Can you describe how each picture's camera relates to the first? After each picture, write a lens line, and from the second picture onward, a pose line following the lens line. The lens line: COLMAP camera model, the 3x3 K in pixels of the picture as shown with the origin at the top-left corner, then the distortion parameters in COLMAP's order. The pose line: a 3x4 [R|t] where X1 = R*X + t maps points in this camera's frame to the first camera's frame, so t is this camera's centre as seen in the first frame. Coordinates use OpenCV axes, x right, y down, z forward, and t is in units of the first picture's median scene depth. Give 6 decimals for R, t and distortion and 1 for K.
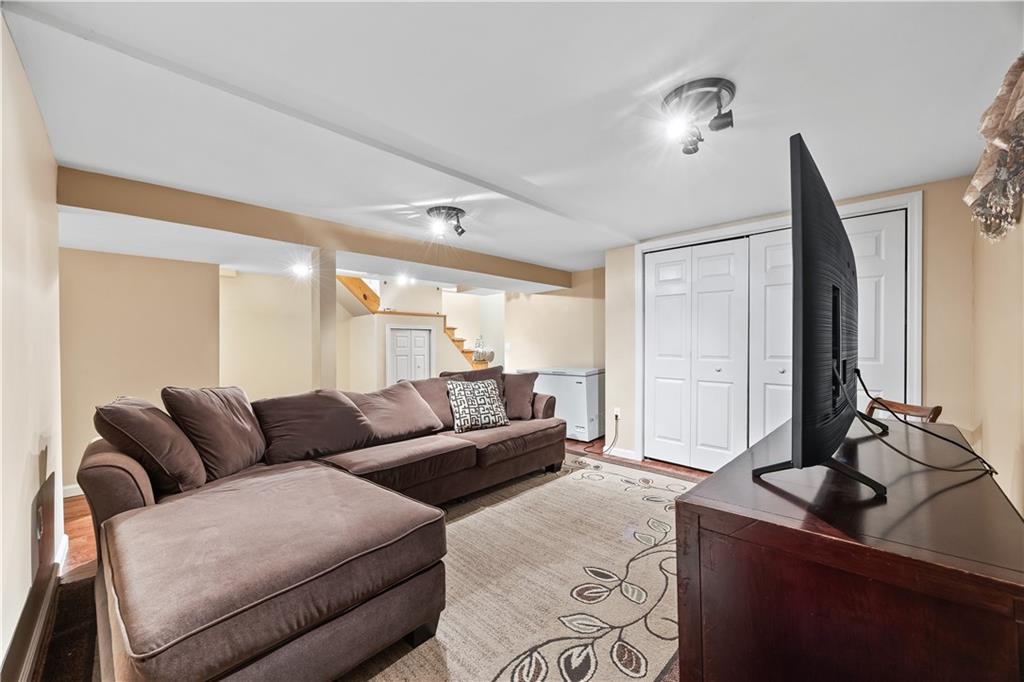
lens RADIAL K [[396.0, 0, 512.8], [0, 396.0, 342.2], [0, 0, 1]] dist [0.000801, -0.000804]
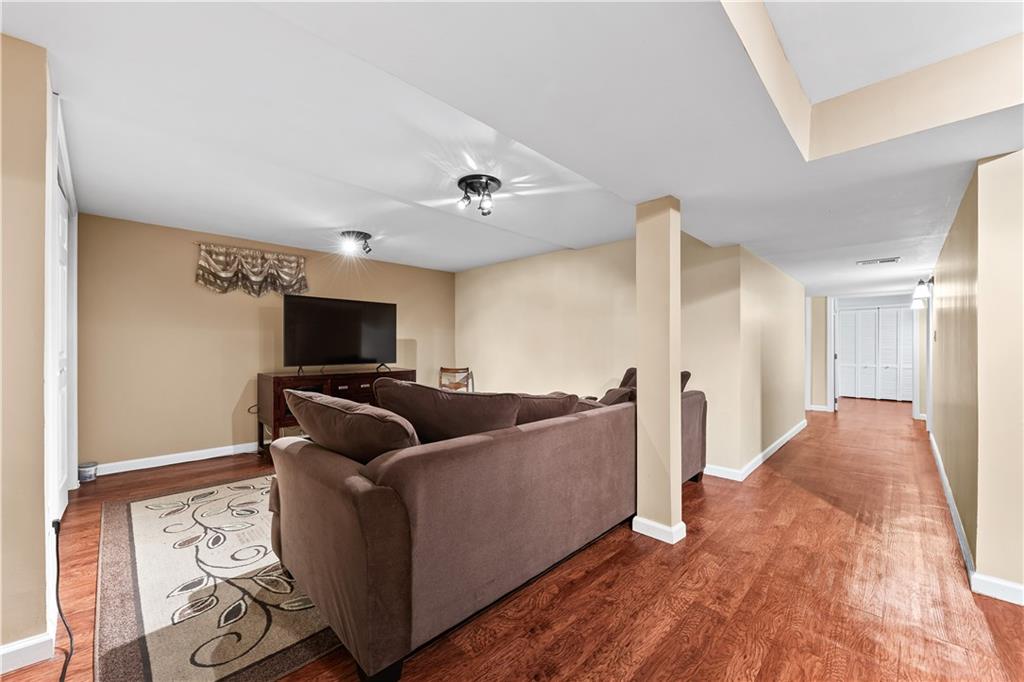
lens RADIAL K [[396.0, 0, 511.3], [0, 396.0, 343.9], [0, 0, 1]] dist [0.000801, -0.000804]
pose [[-0.999825, 0.000498, -0.018715, -0.208746], [0.000414, 0.999990, 0.004516, 0.009485], [0.018717, 0.004507, -0.999815, 1.732710]]
